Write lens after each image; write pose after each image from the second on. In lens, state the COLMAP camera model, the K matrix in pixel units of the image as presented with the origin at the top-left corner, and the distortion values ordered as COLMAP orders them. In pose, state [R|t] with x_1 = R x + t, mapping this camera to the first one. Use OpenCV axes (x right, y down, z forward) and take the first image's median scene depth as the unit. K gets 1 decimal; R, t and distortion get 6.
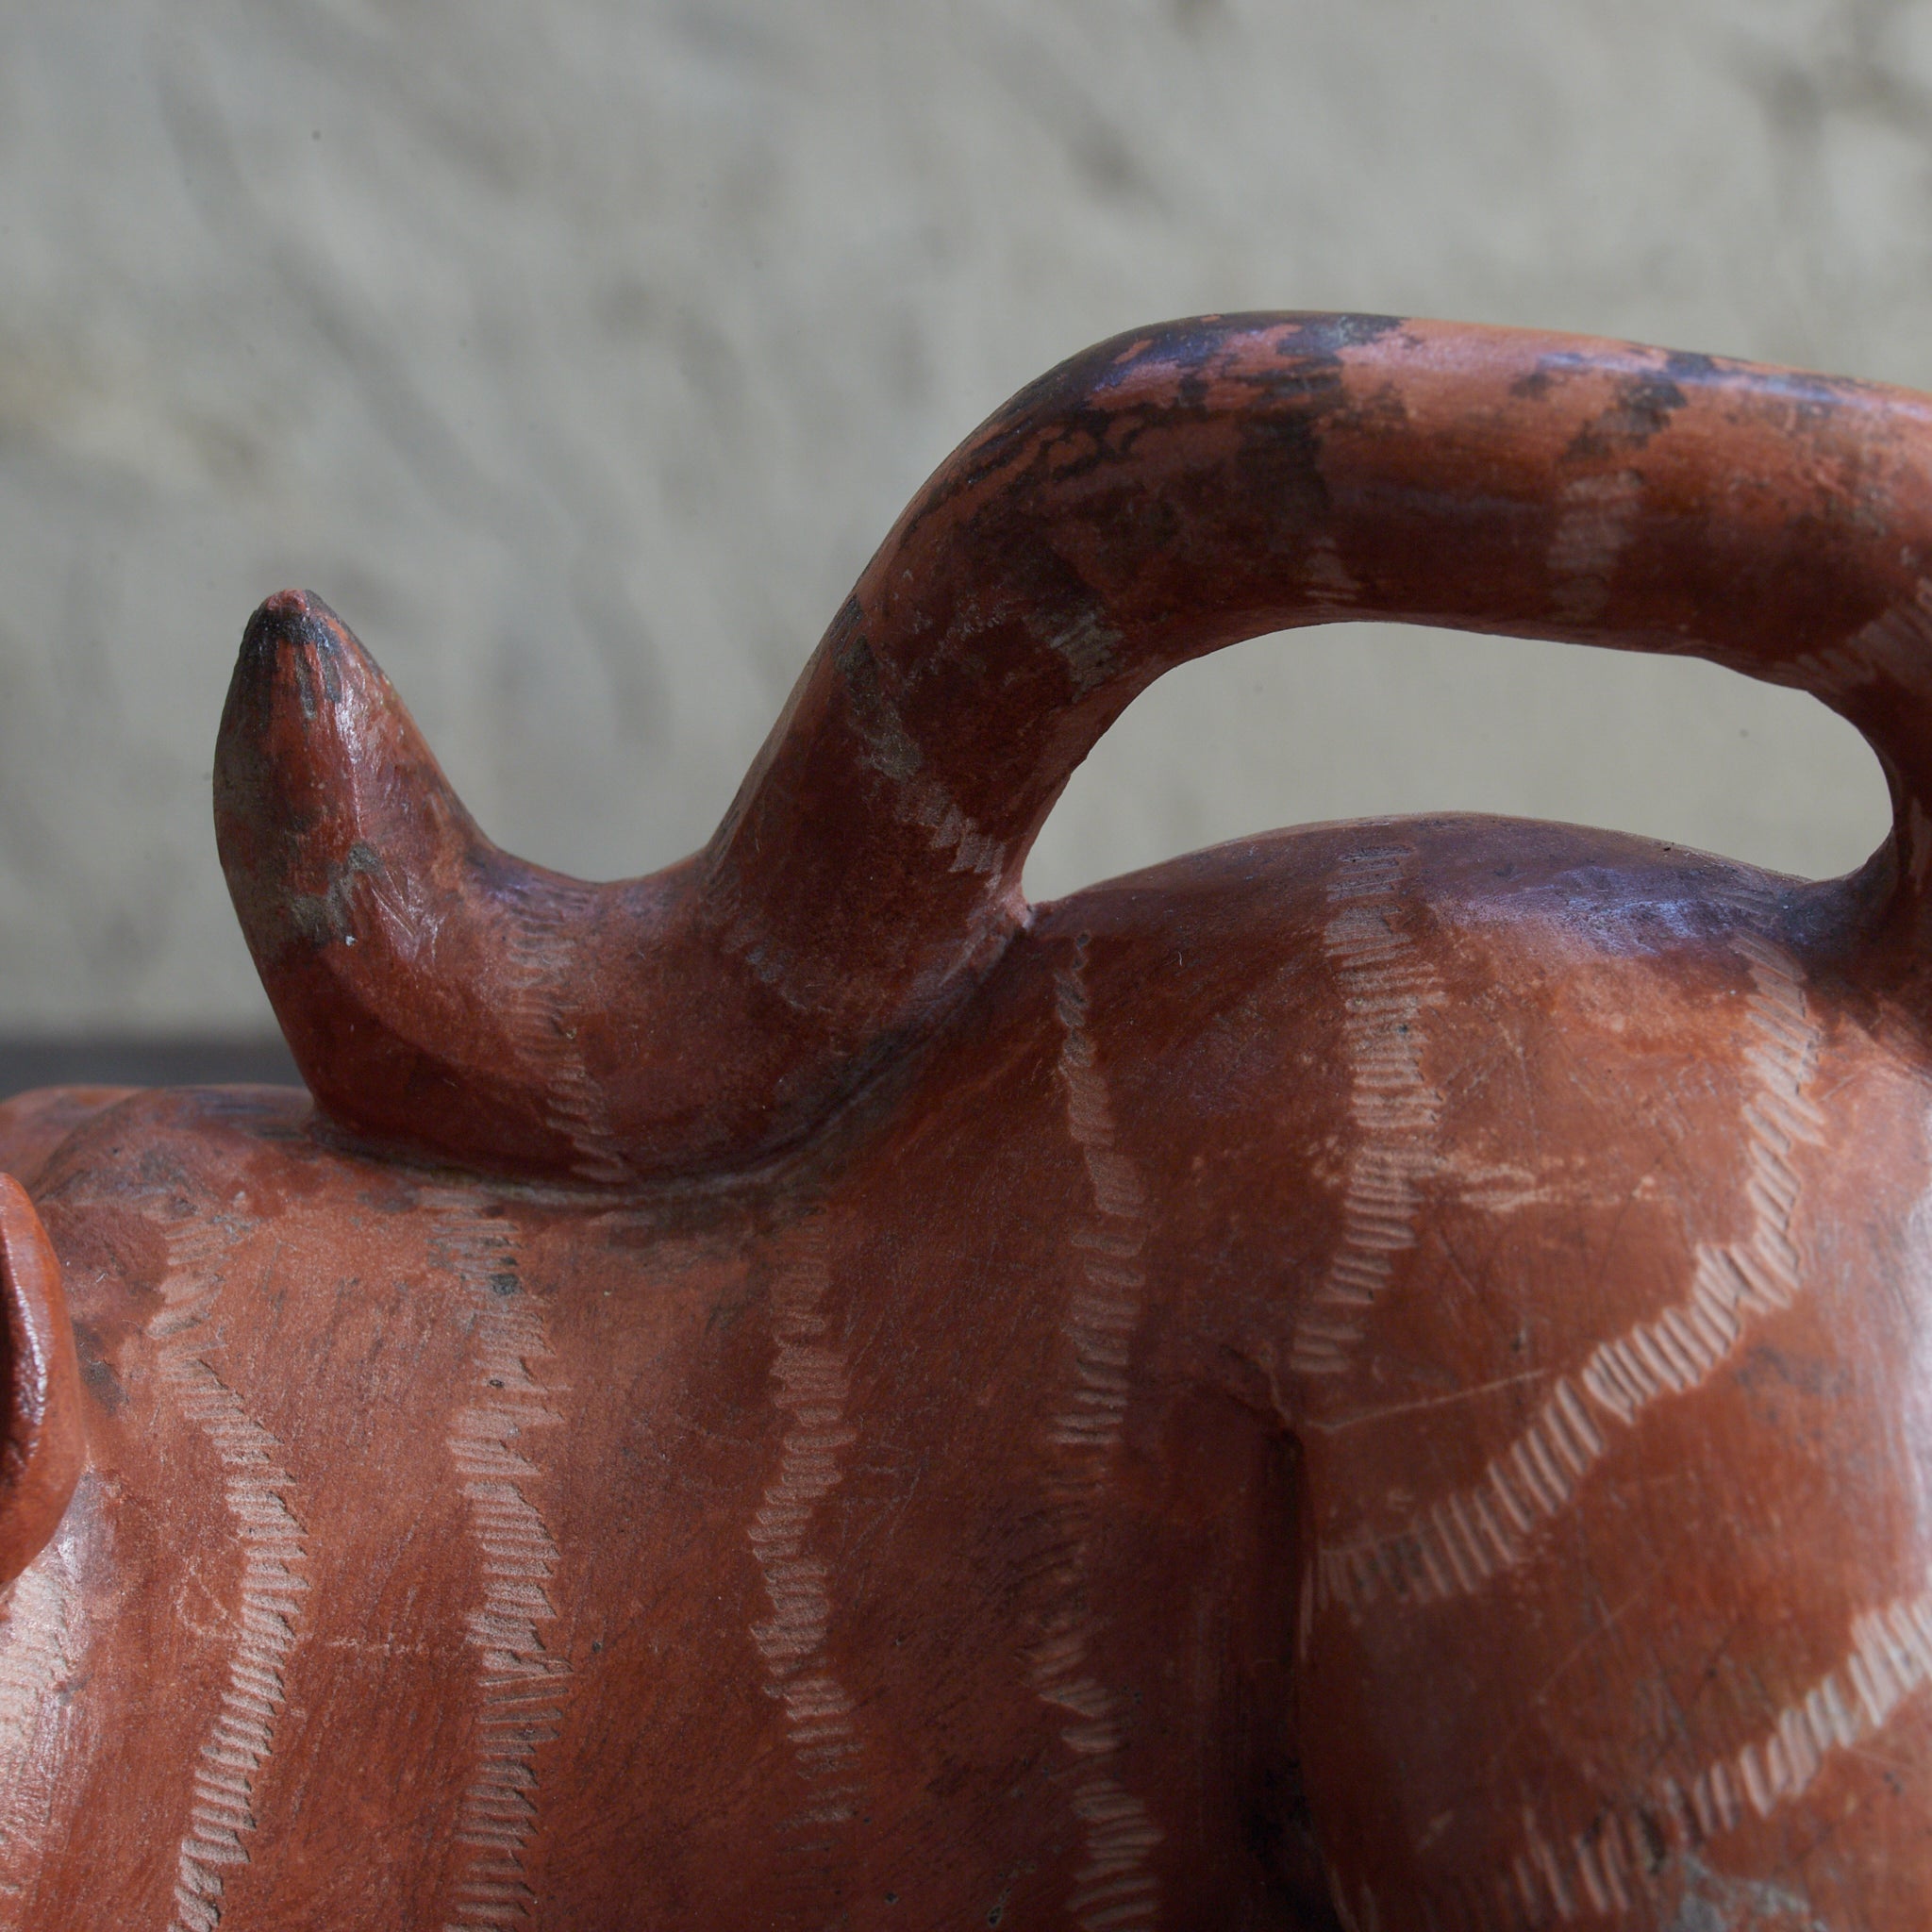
lens RADIAL K [[4610.1, 0, 967.7], [0, 4610.1, 968.6], [0, 0, 1]] dist [-0.066850, 0.000000]
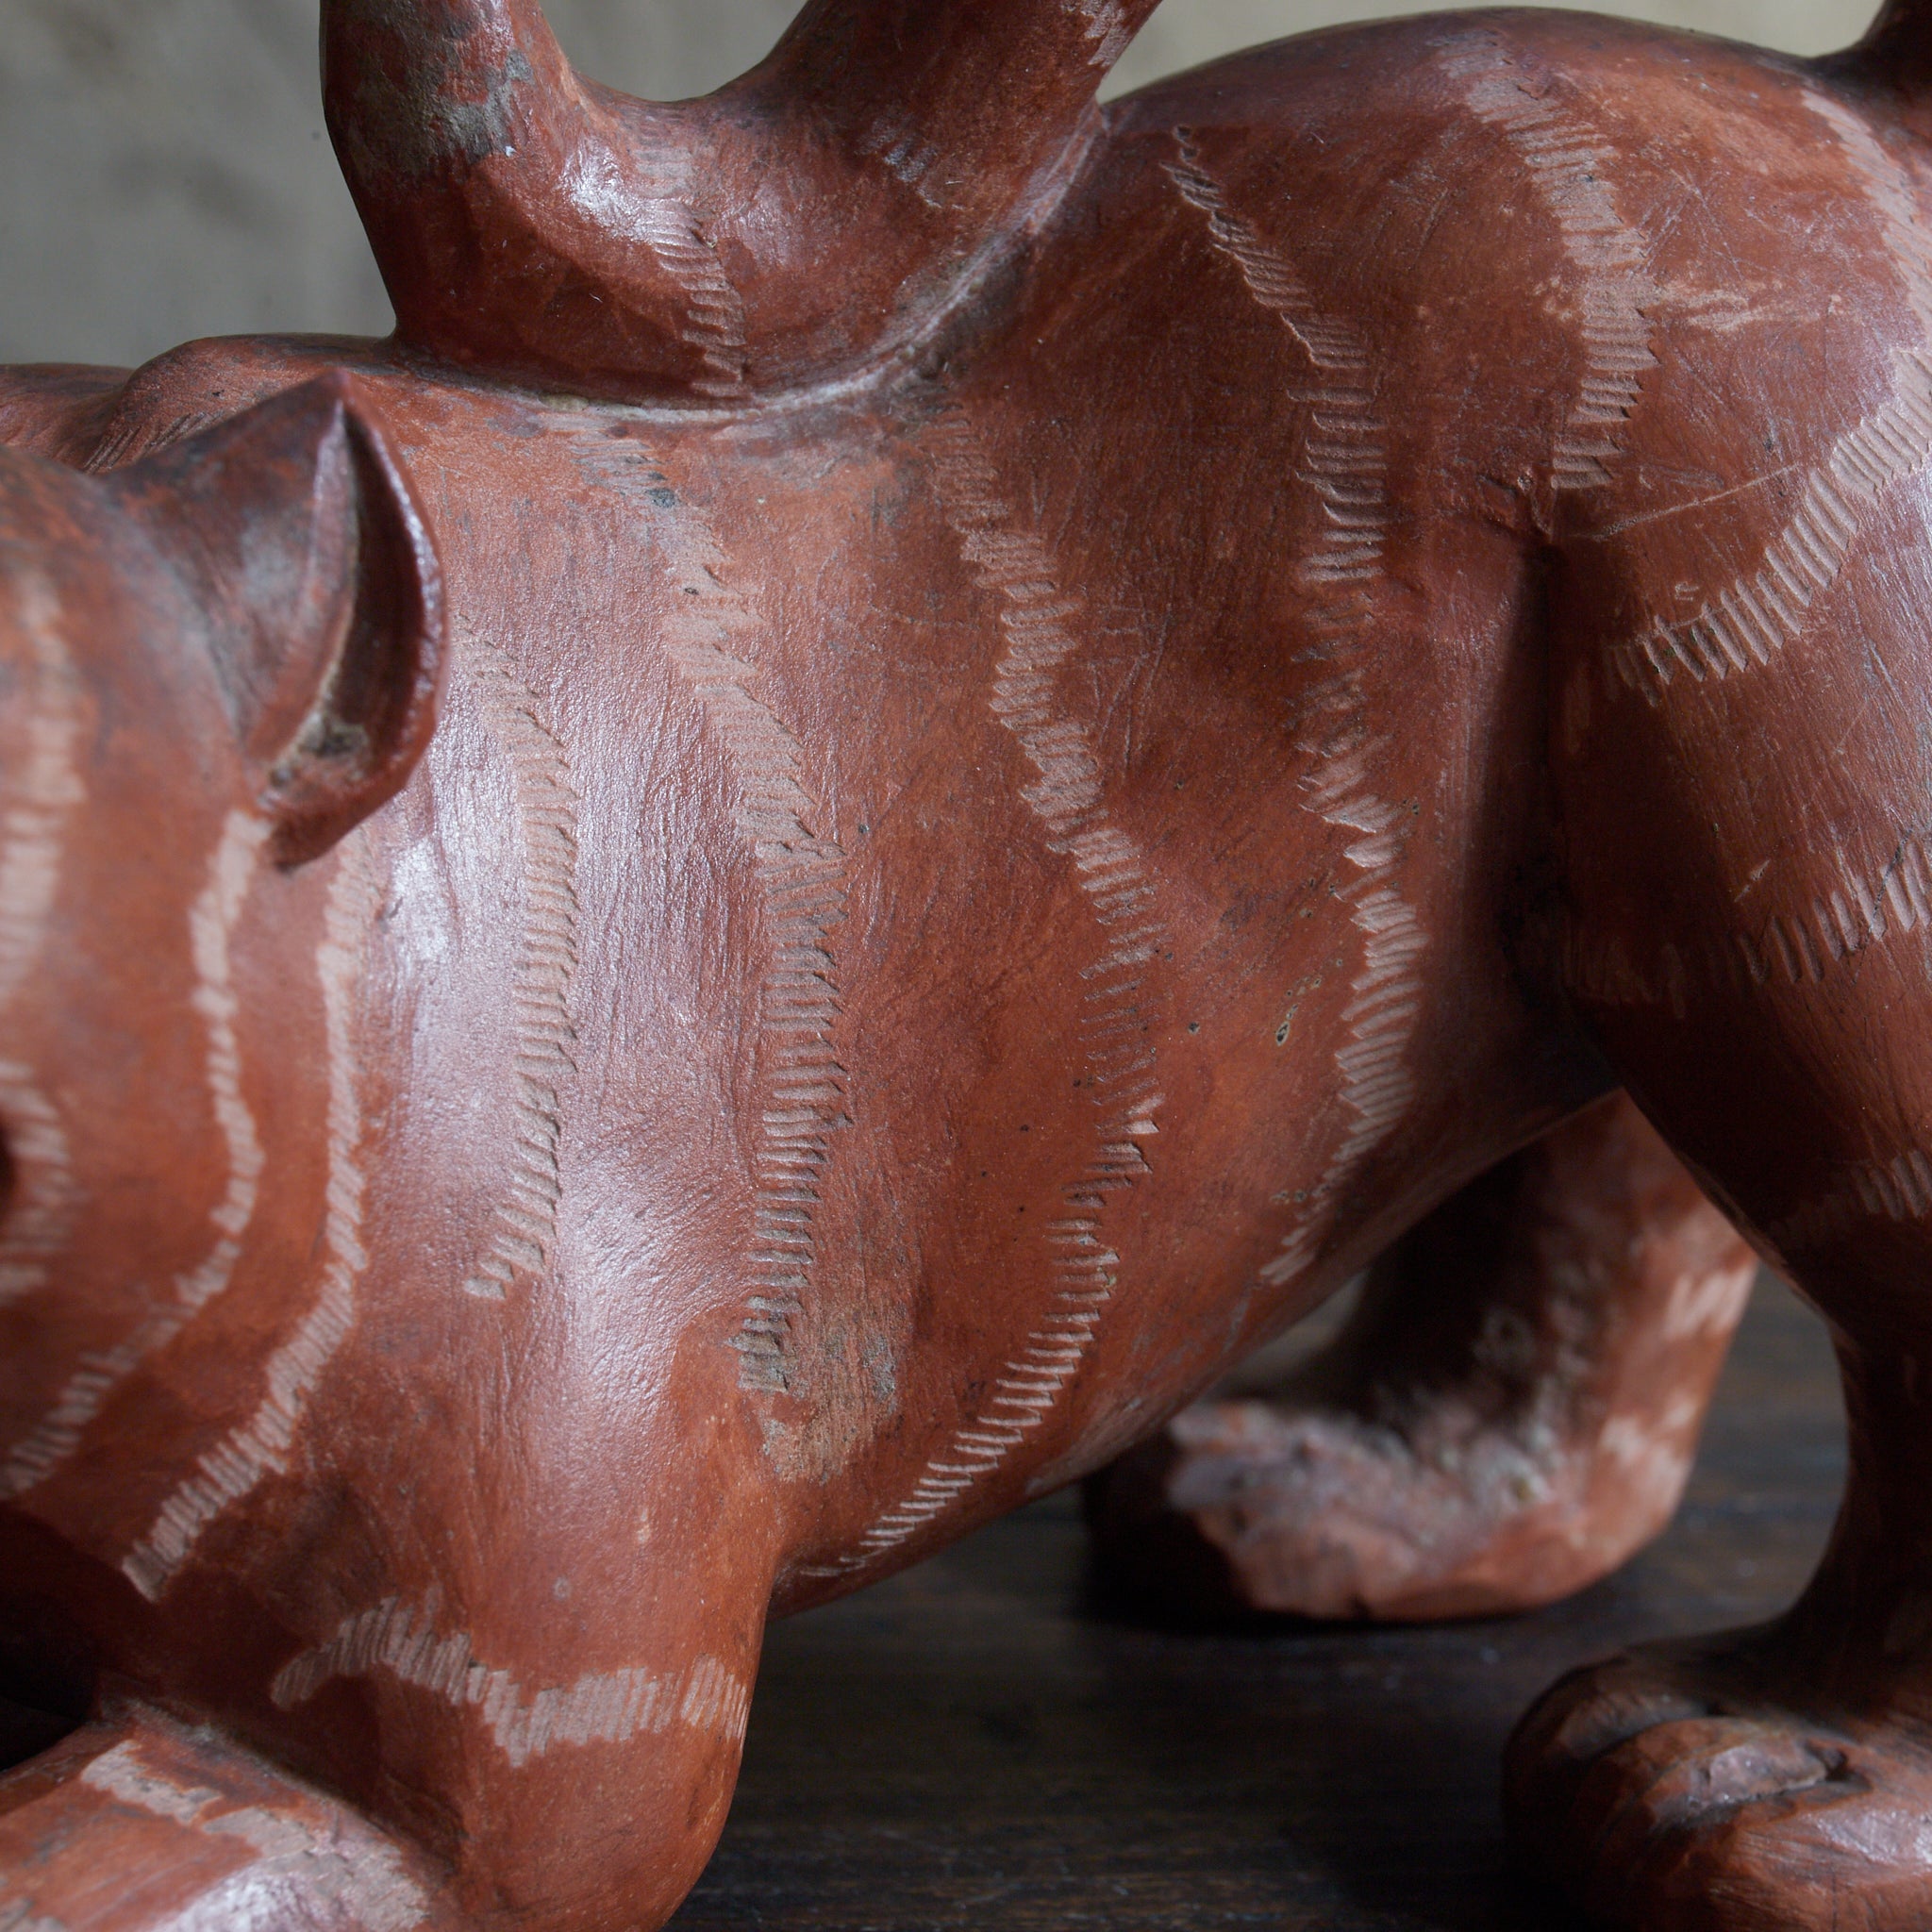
lens RADIAL K [[4610.1, 0, 902.9], [0, 4610.1, 953.6], [0, 0, 1]] dist [-0.066850, 0.000000]
pose [[0.893166, -0.094733, 0.439636, -0.544983], [0.062599, 0.994234, 0.087060, 0.090245], [-0.445349, -0.050238, 0.893946, 0.087374]]
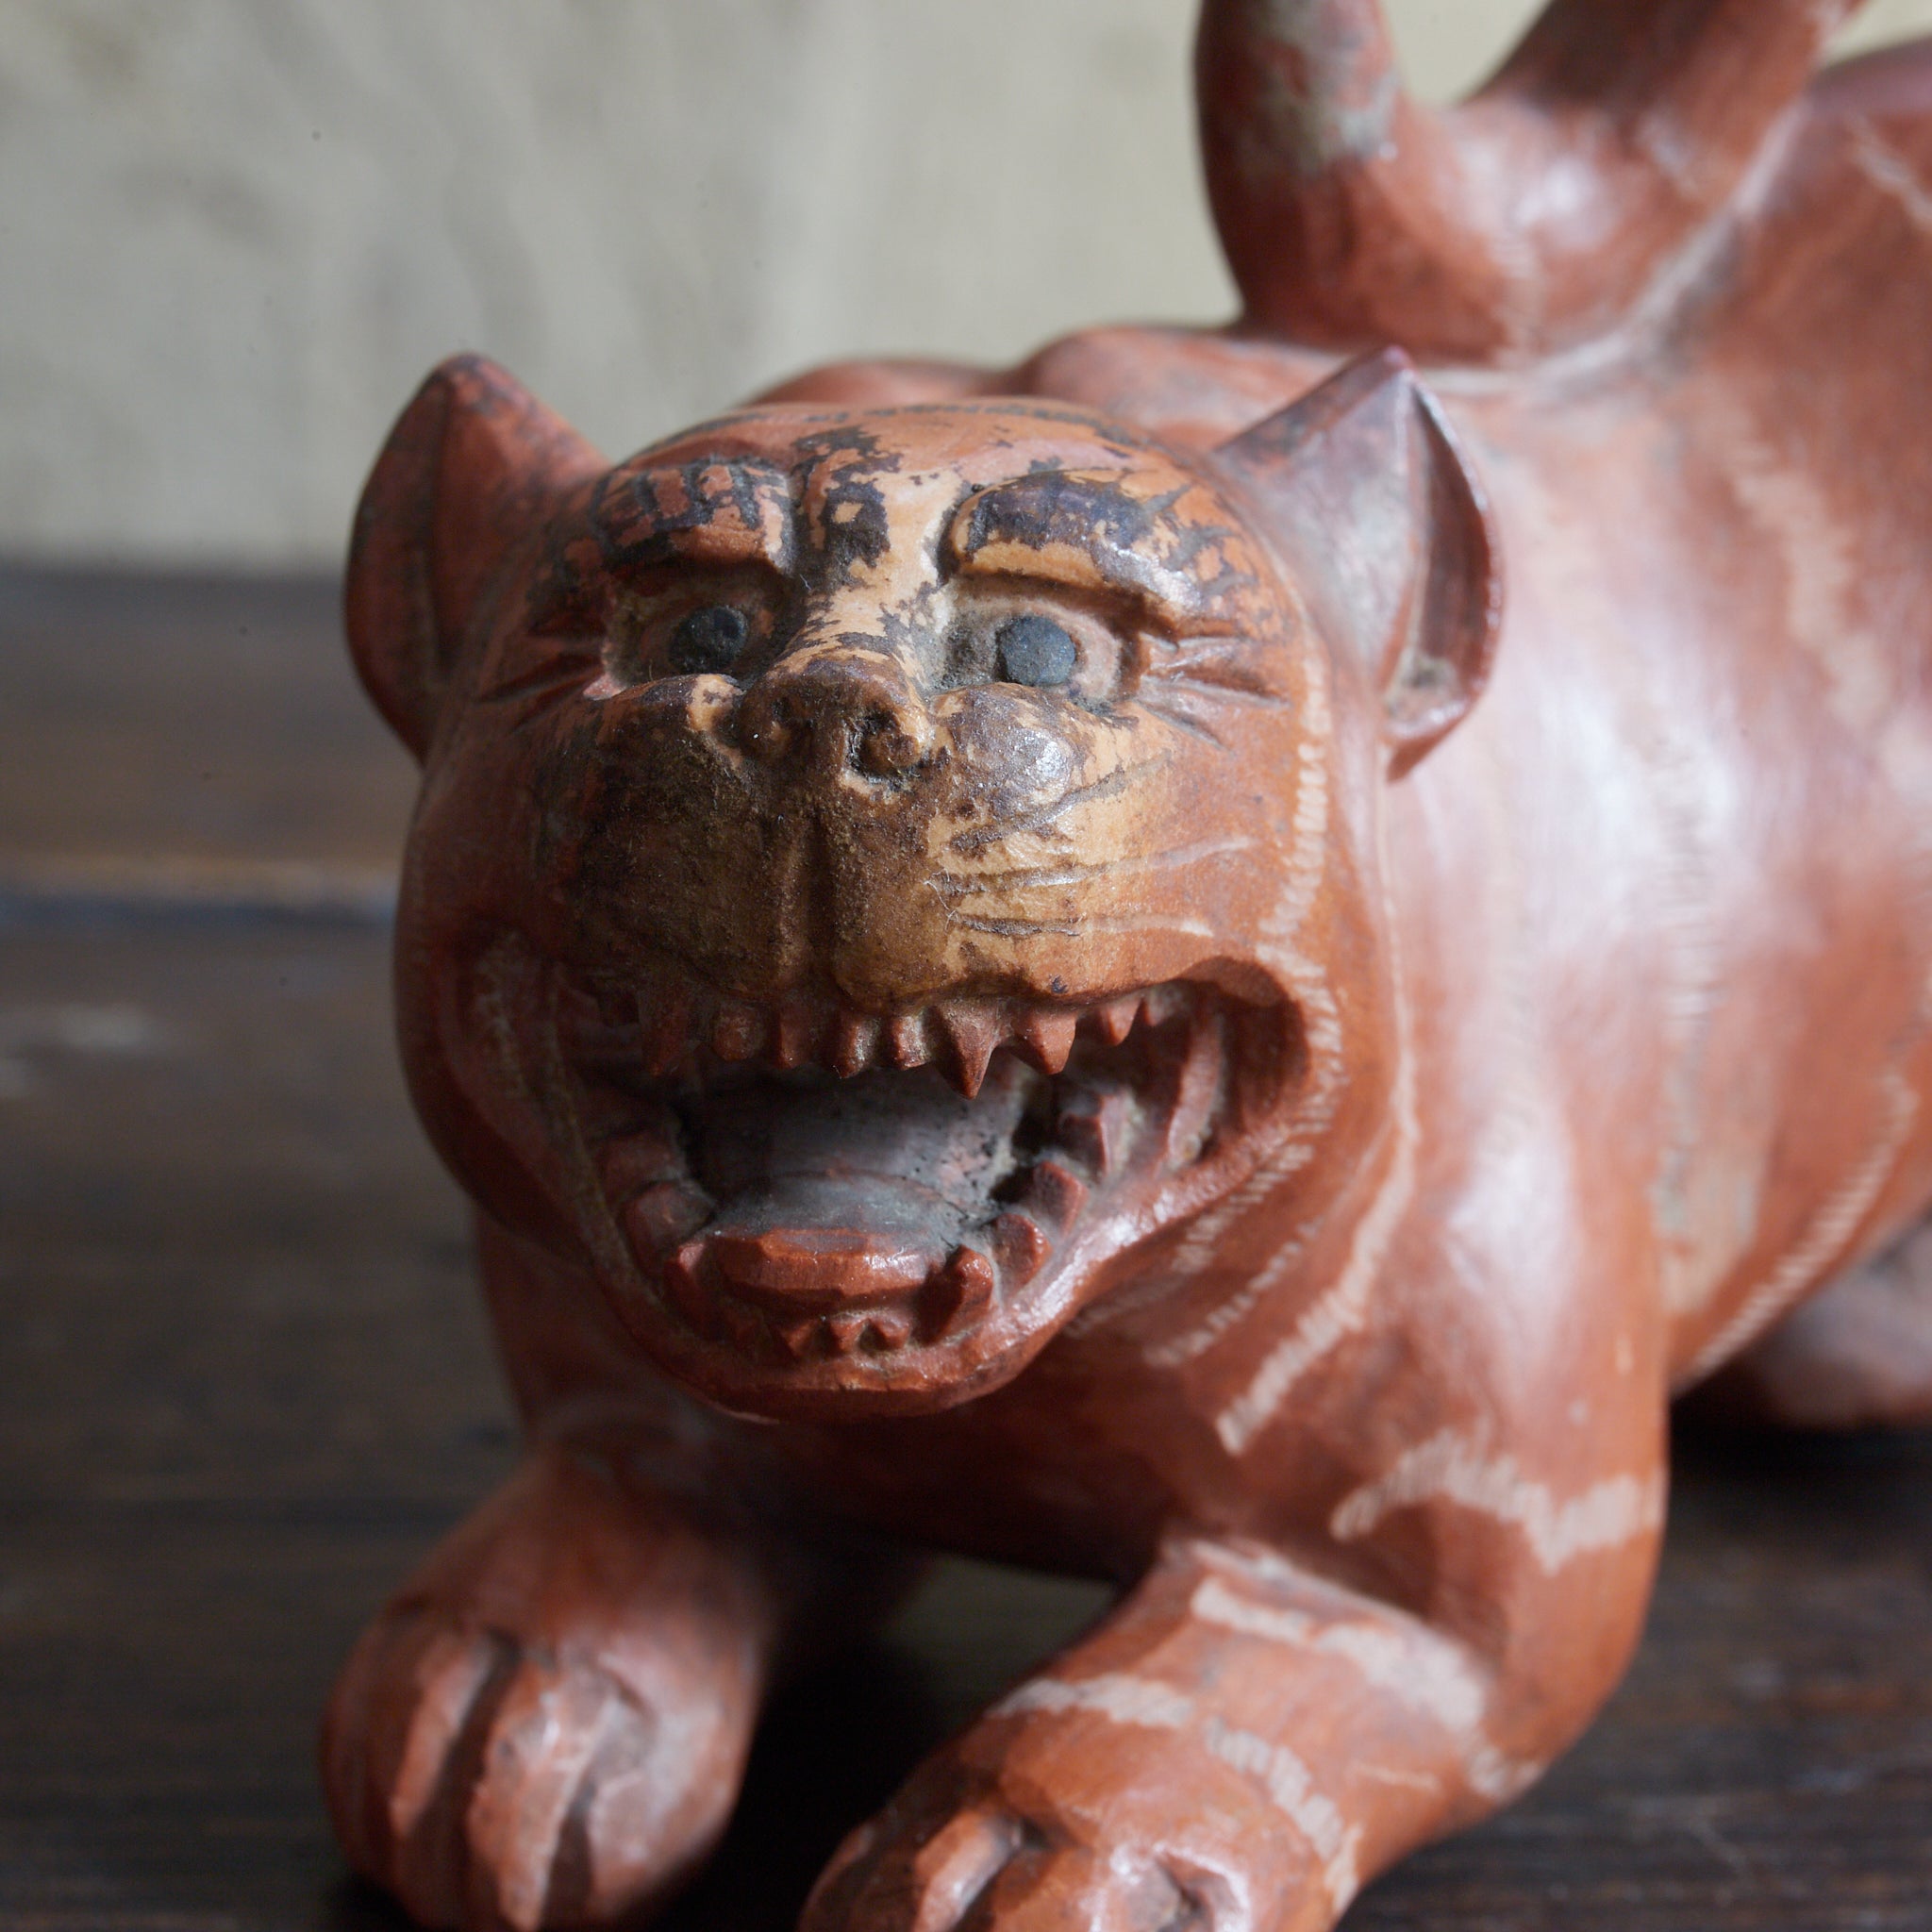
lens RADIAL K [[4610.1, 0, 1013.4], [0, 4610.1, 945.6], [0, 0, 1]] dist [-0.066850, 0.000000]
pose [[0.788320, -0.146381, 0.597599, -0.958451], [0.101774, 0.988930, 0.107981, 0.058221], [-0.606790, -0.024303, 0.794491, 0.190081]]
